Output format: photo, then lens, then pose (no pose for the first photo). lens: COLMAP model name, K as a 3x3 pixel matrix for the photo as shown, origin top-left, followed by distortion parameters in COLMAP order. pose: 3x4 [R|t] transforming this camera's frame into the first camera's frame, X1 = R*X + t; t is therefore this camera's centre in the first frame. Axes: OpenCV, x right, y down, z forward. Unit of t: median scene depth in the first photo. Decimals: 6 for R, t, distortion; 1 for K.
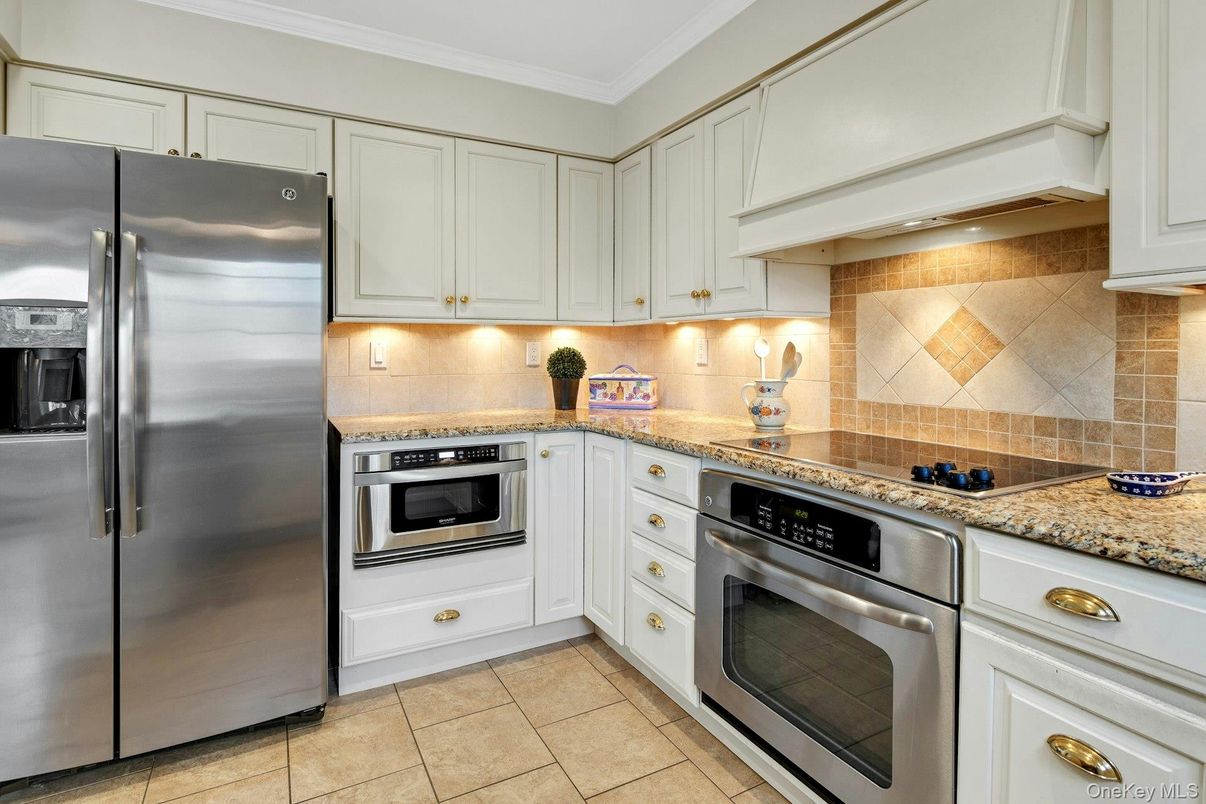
lens RADIAL K [[594.8, 0, 599.7], [0, 594.8, 354.3], [0, 0, 1]] dist [0.000788, 0.000549]
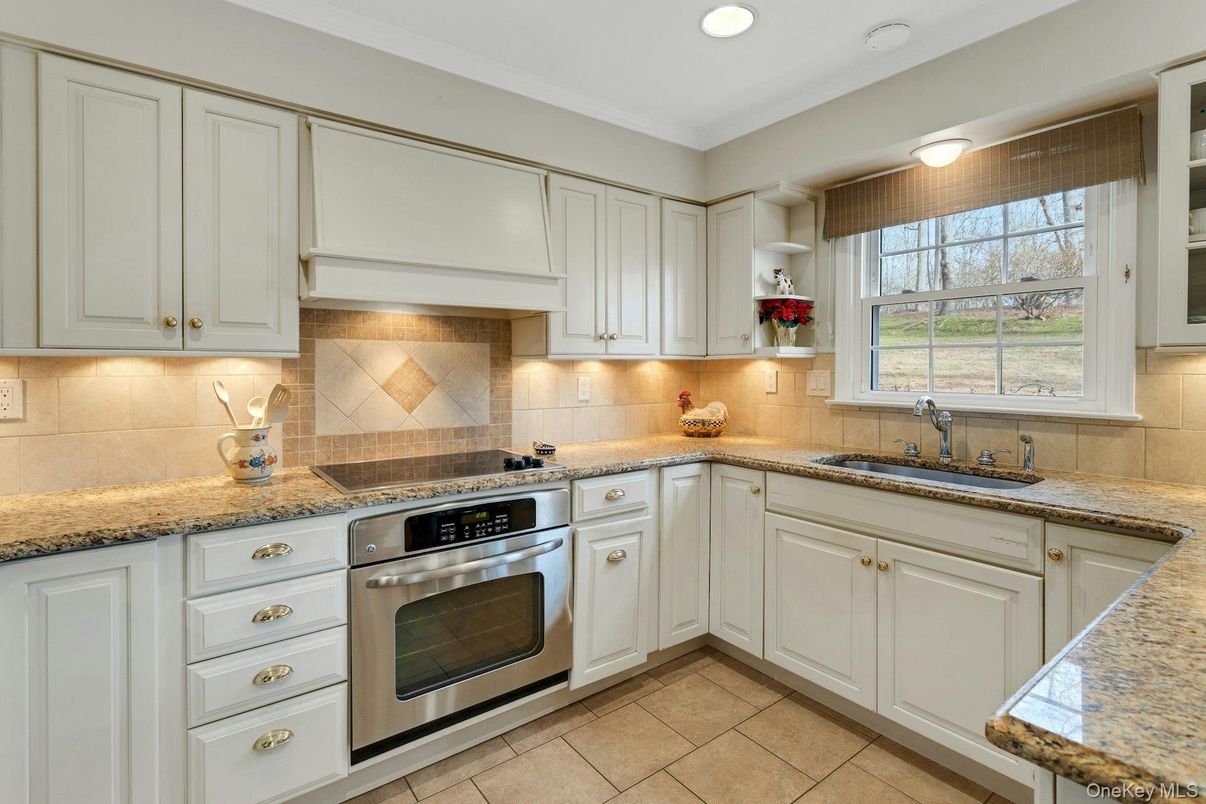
lens RADIAL K [[593.2, 0, 604.6], [0, 593.2, 372.1], [0, 0, 1]] dist [0.001247, 0.000252]
pose [[-0.158178, -0.008011, 0.987378, -0.902882], [0.004973, 0.999948, 0.008910, -0.058800], [-0.987398, 0.006320, -0.158130, 0.815159]]
